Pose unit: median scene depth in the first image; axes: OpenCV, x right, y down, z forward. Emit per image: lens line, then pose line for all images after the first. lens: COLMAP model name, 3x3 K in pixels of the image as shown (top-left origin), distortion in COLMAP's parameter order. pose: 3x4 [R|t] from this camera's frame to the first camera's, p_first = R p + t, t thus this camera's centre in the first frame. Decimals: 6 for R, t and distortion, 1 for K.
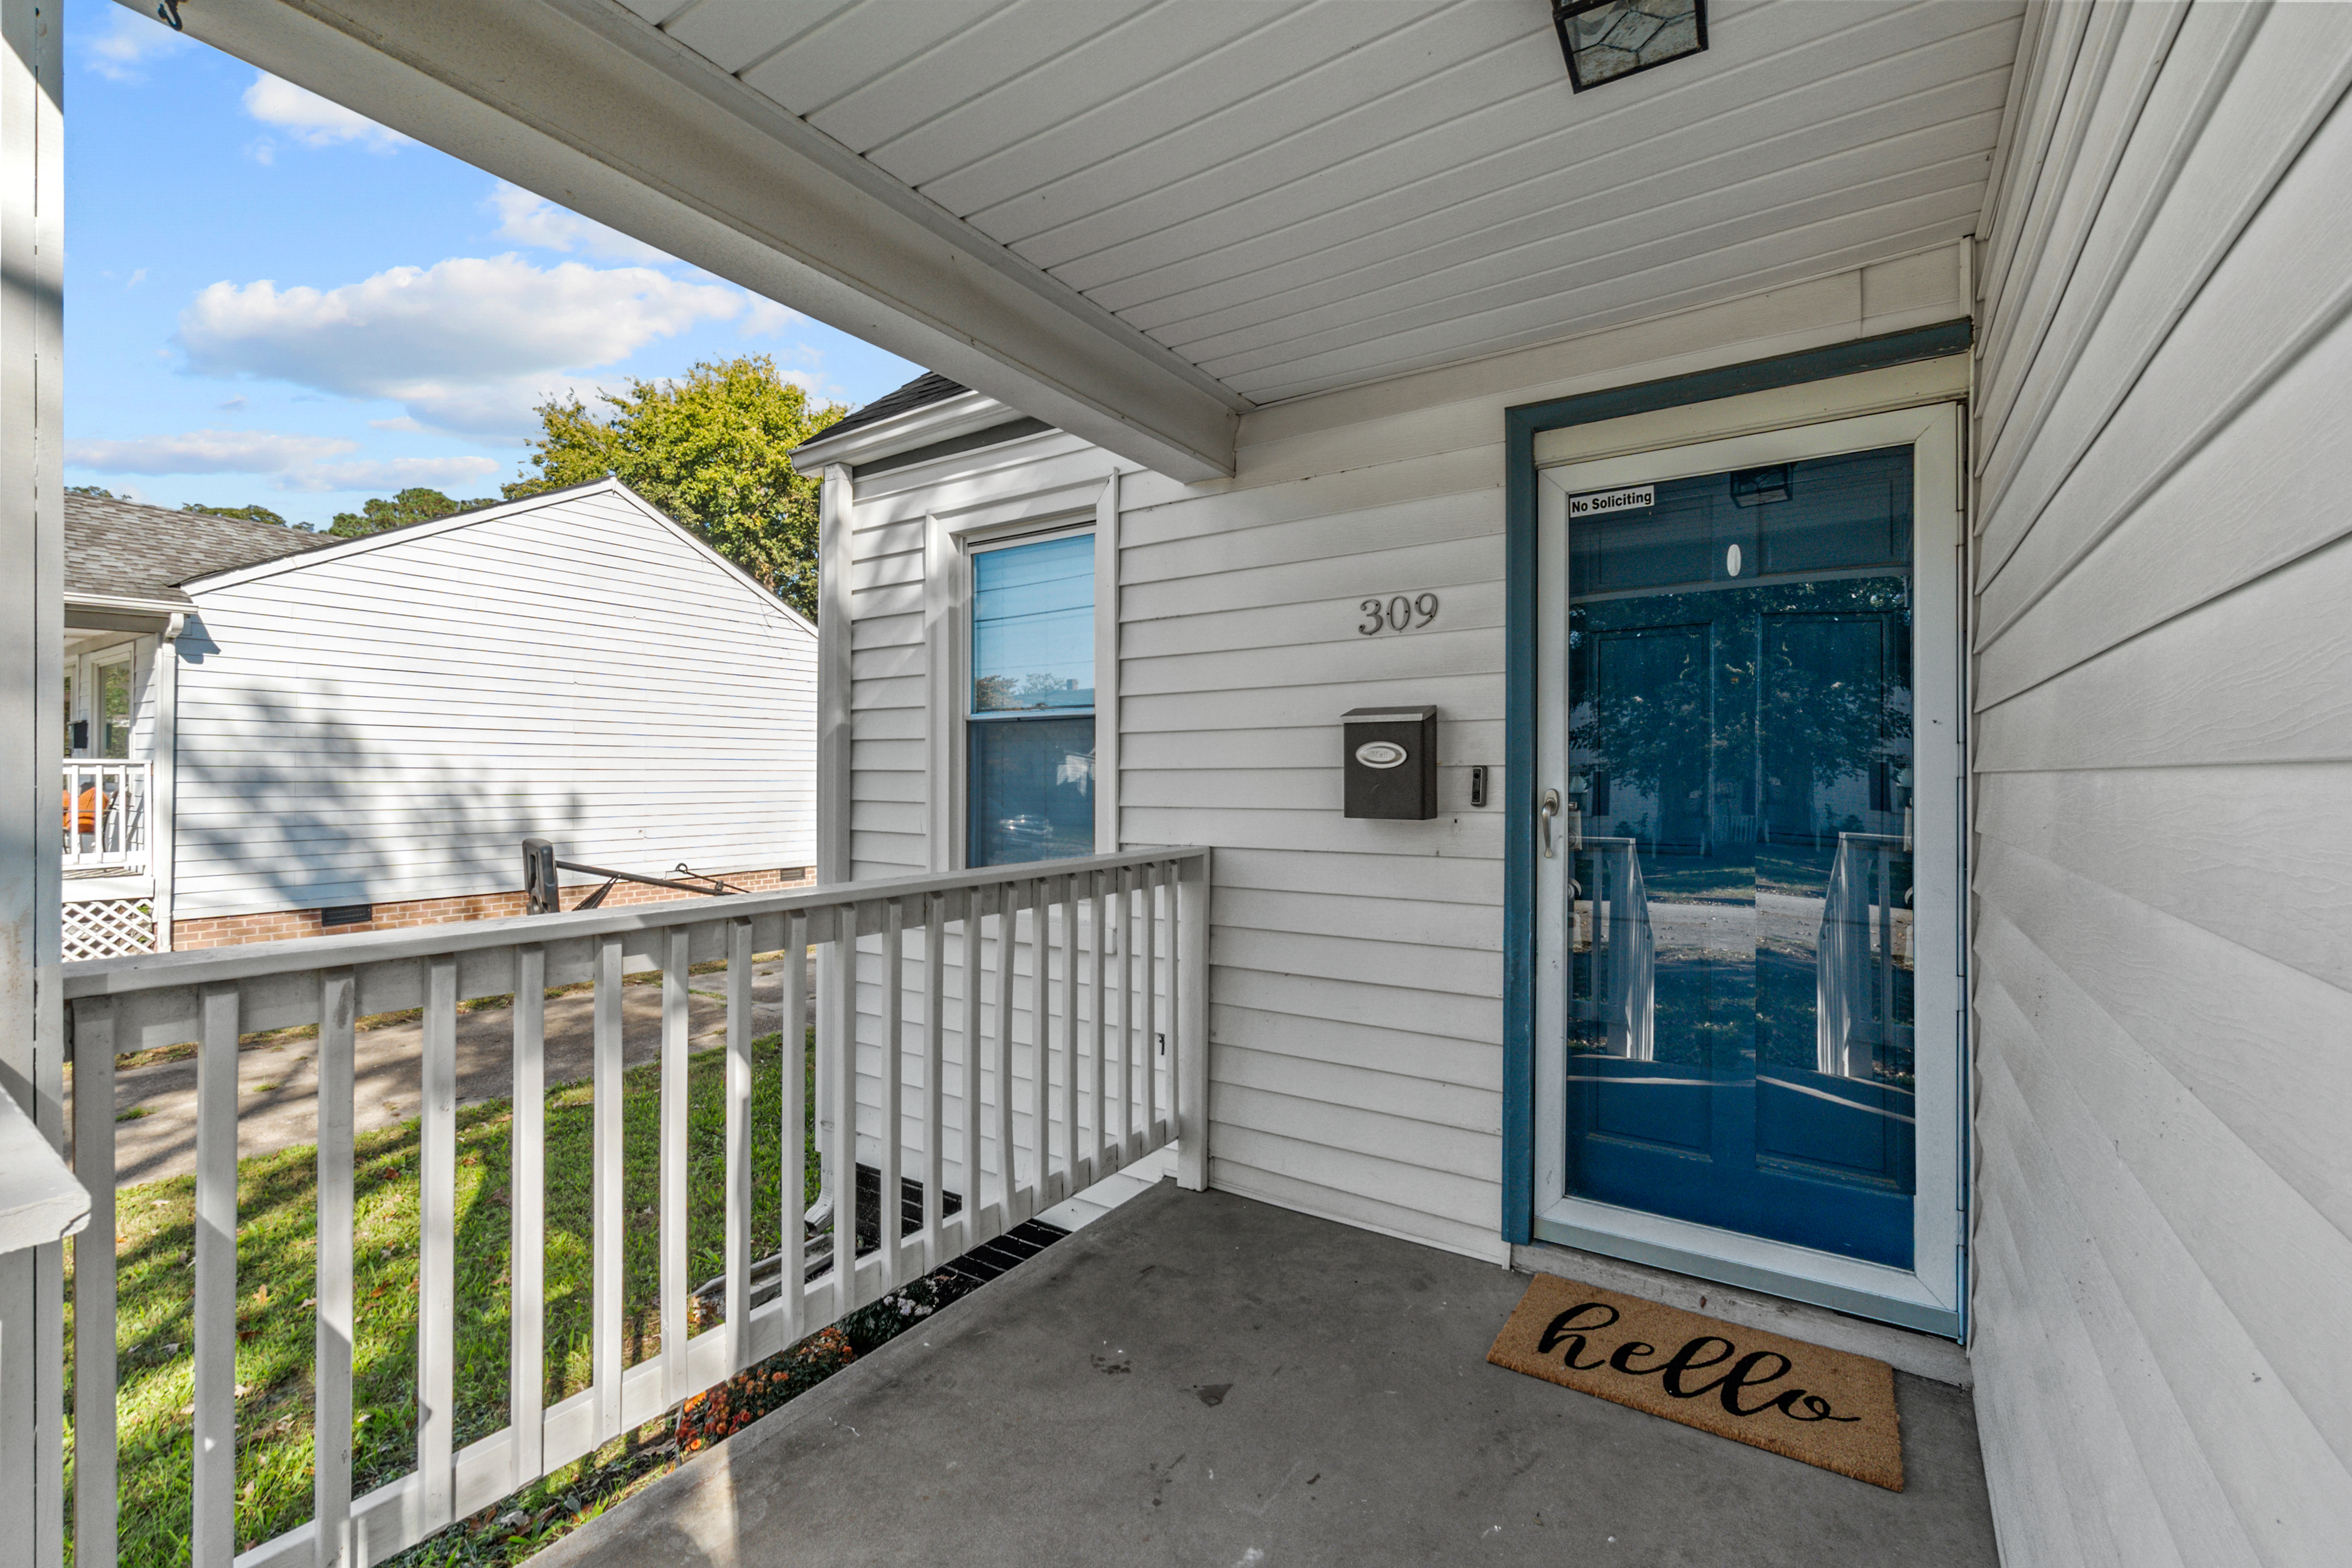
lens RADIAL K [[966.4, 0, 1192.8], [0, 966.4, 771.7], [0, 0, 1]] dist [-0.004689, 0.000005]
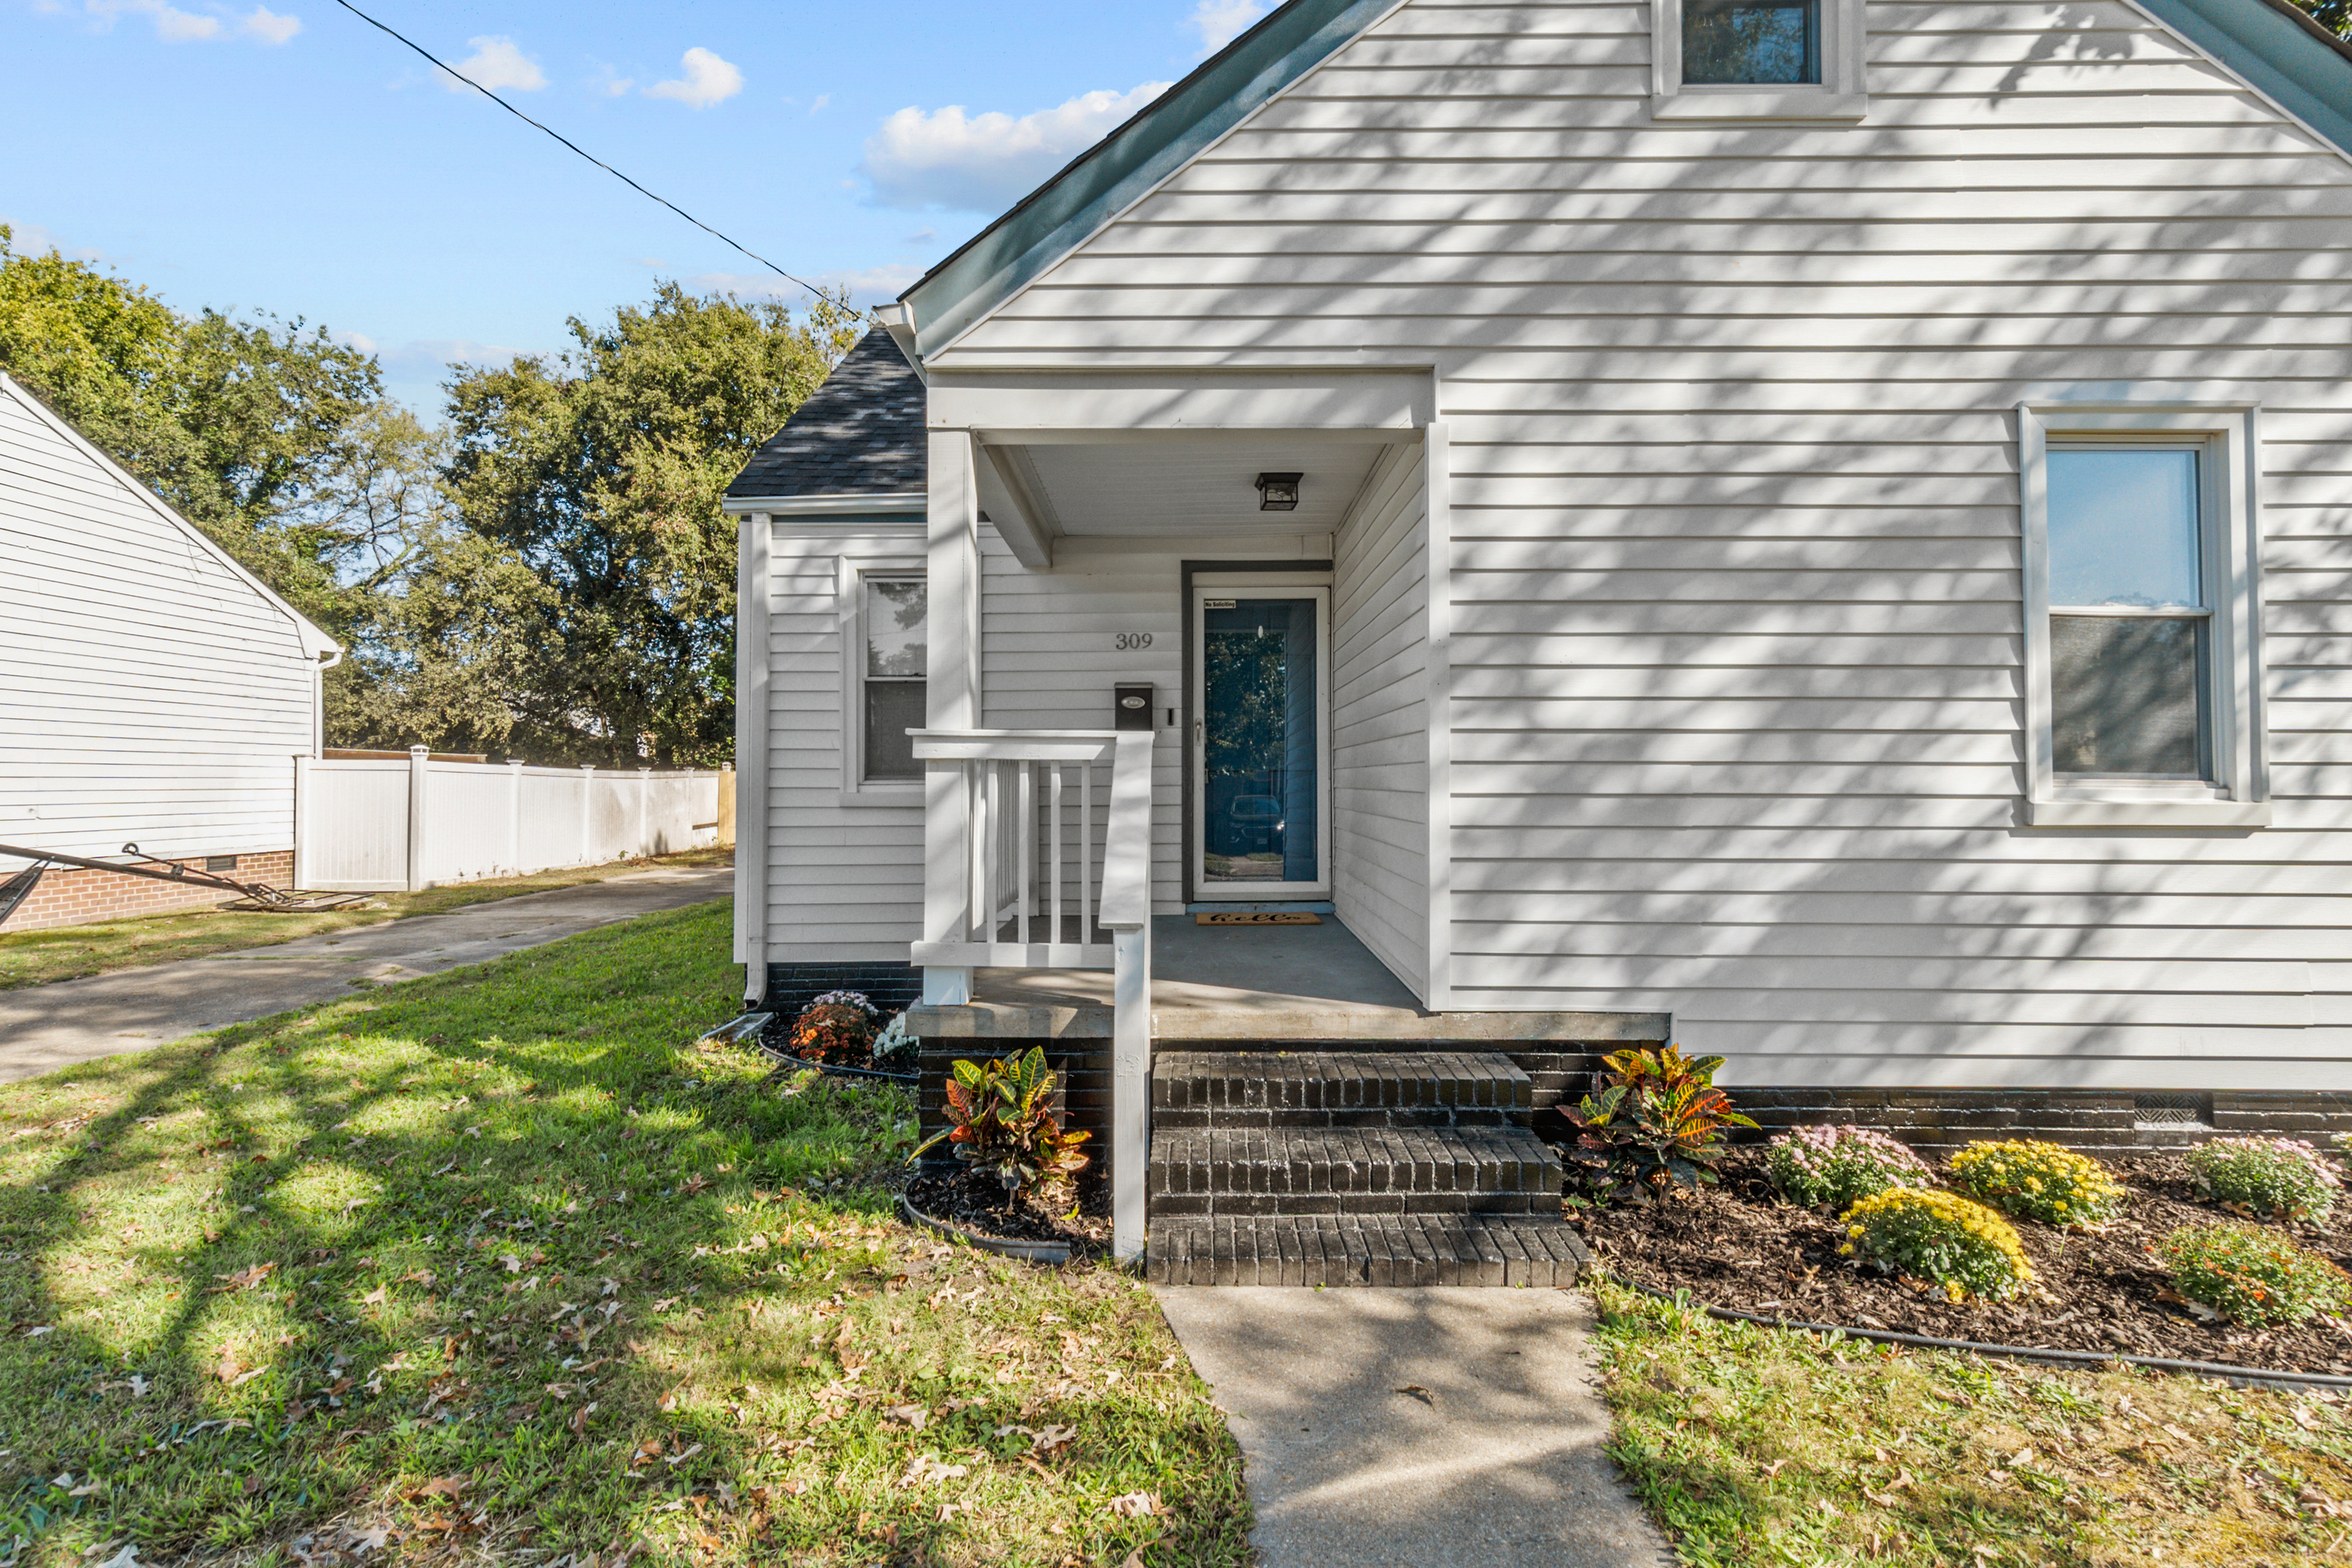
lens RADIAL K [[1002.3, 0, 1167.7], [0, 1002.3, 764.8], [0, 0, 1]] dist [-0.003339, 0.001095]
pose [[0.837205, 0.005774, 0.546859, -0.819045], [0.002096, 0.999903, -0.013767, 0.129897], [-0.546886, 0.012672, 0.837111, -0.821174]]
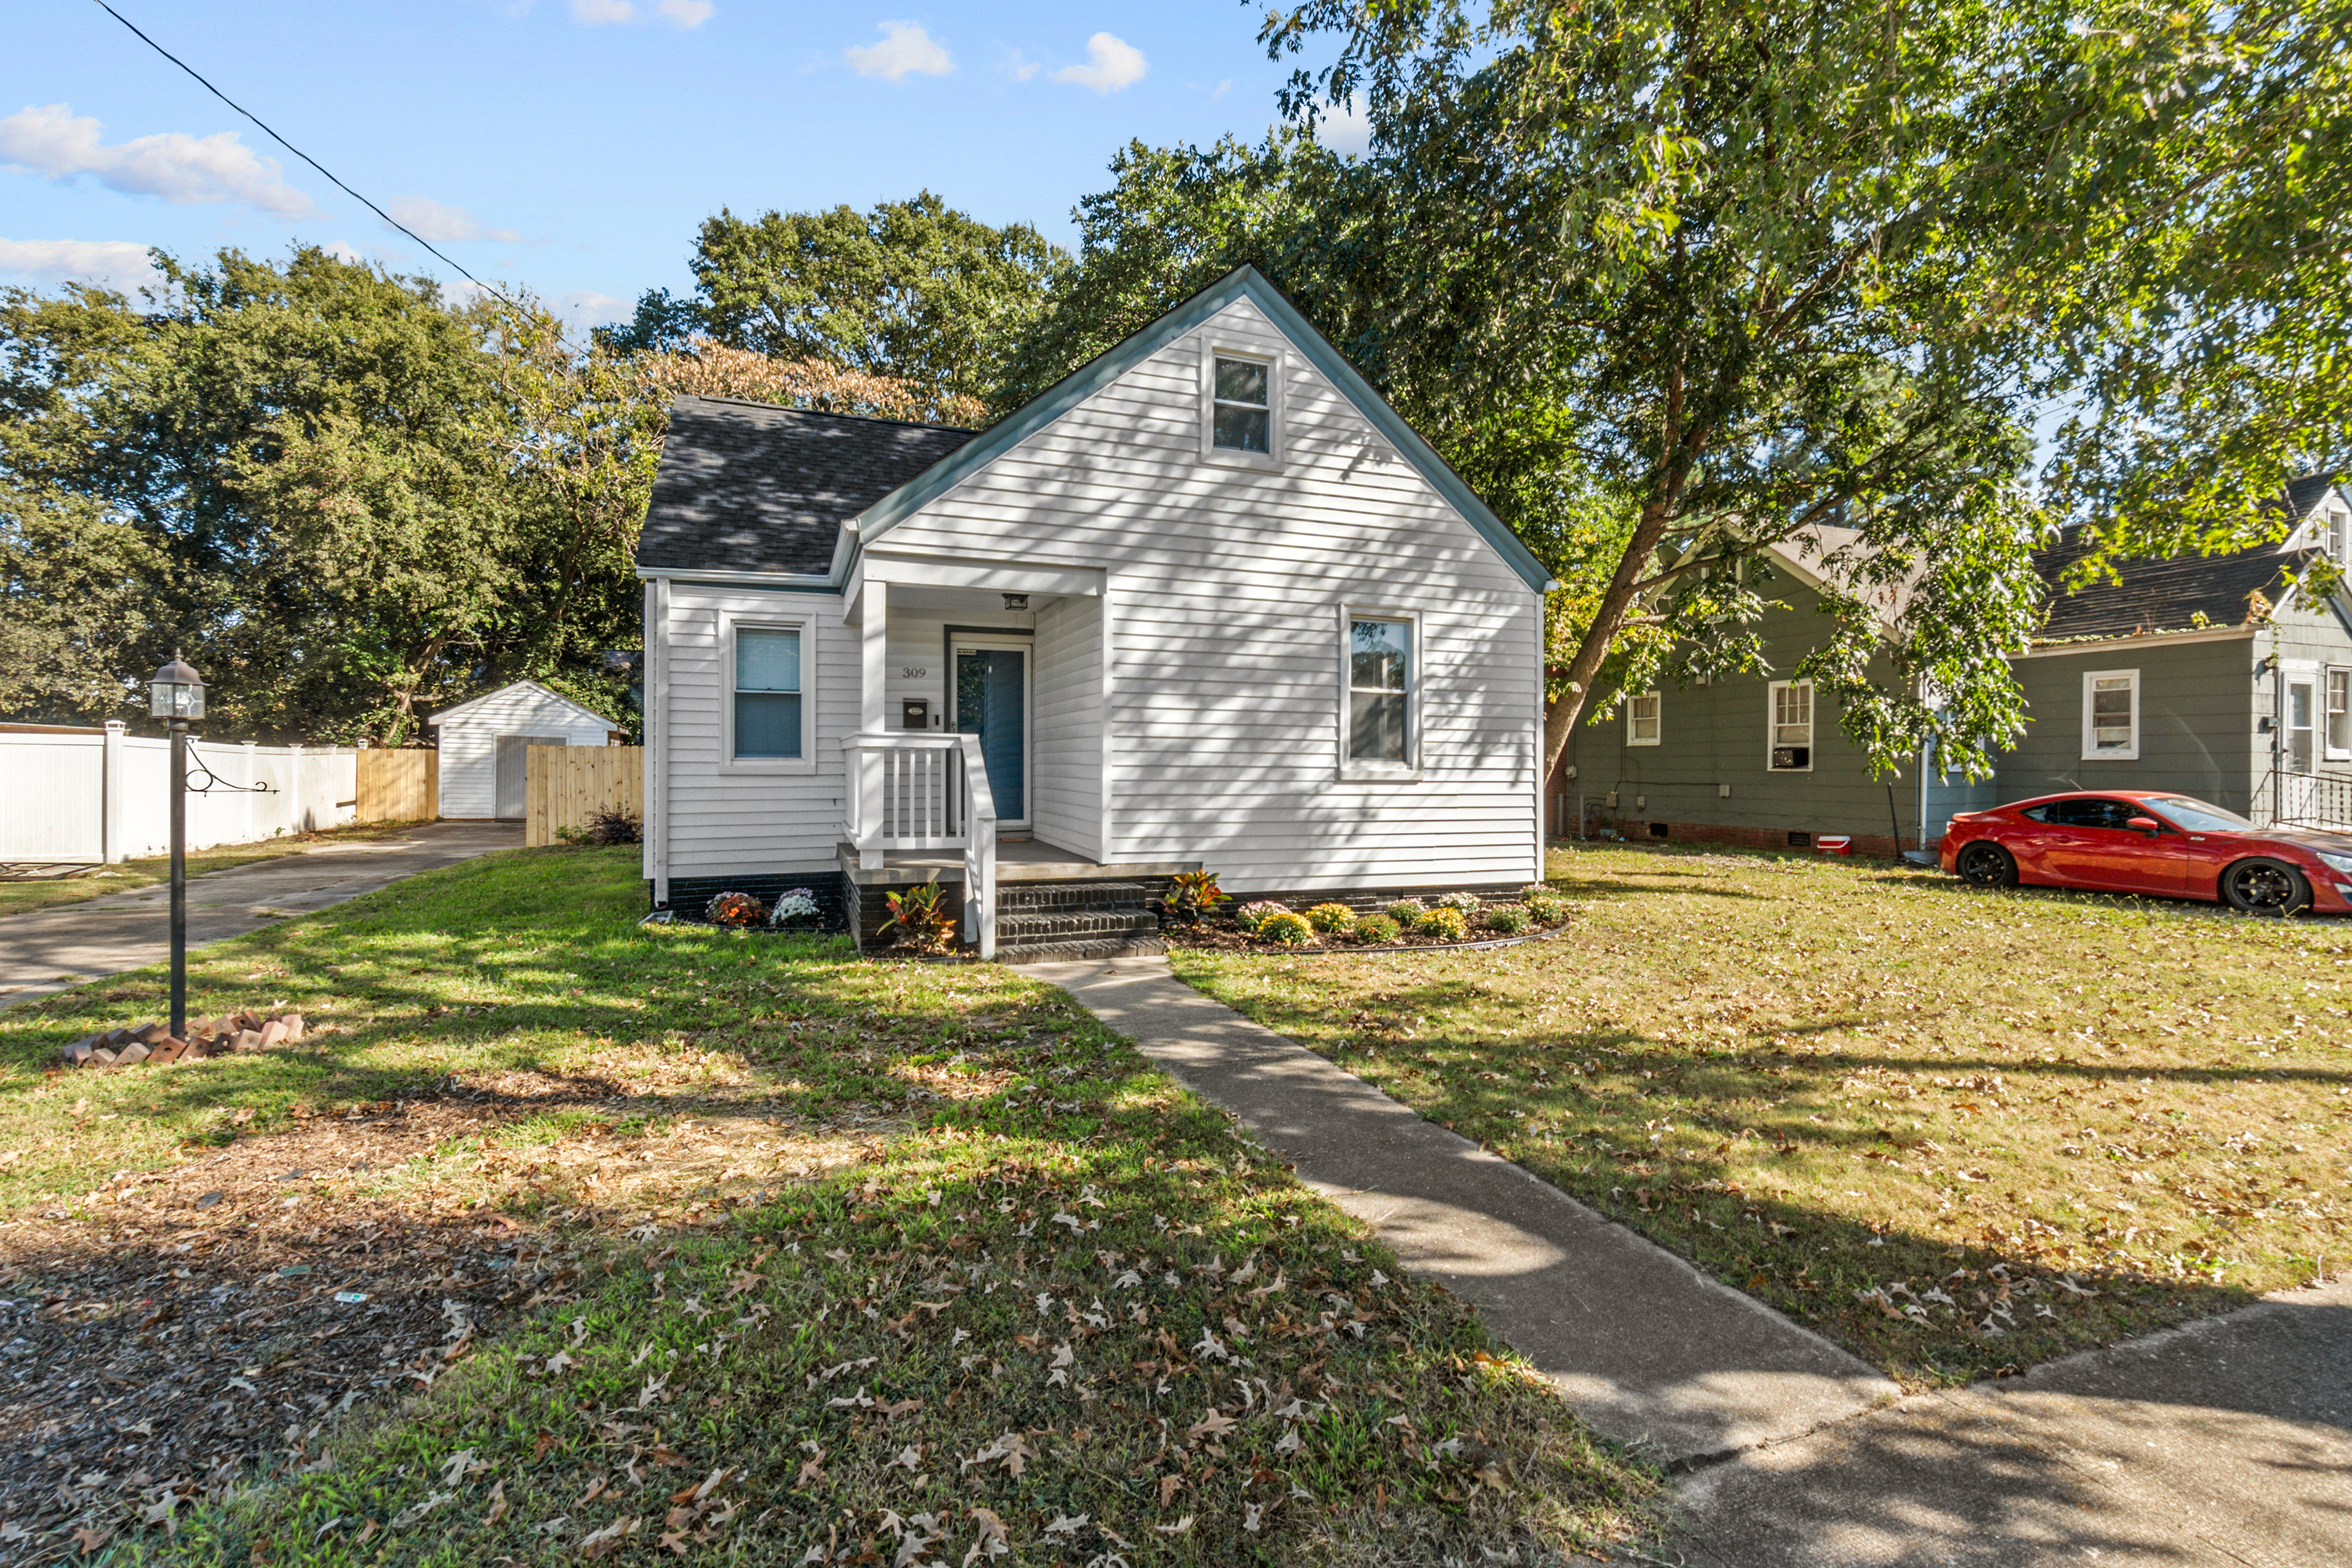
lens RADIAL K [[1015.6, 0, 1159.3], [0, 1015.6, 772.4], [0, 0, 1]] dist [-0.006104, 0.000602]
pose [[0.577154, -0.006058, 0.816613, -1.959331], [-0.004544, 0.999933, 0.010629, 0.137895], [-0.816623, -0.009846, 0.577088, -1.623374]]
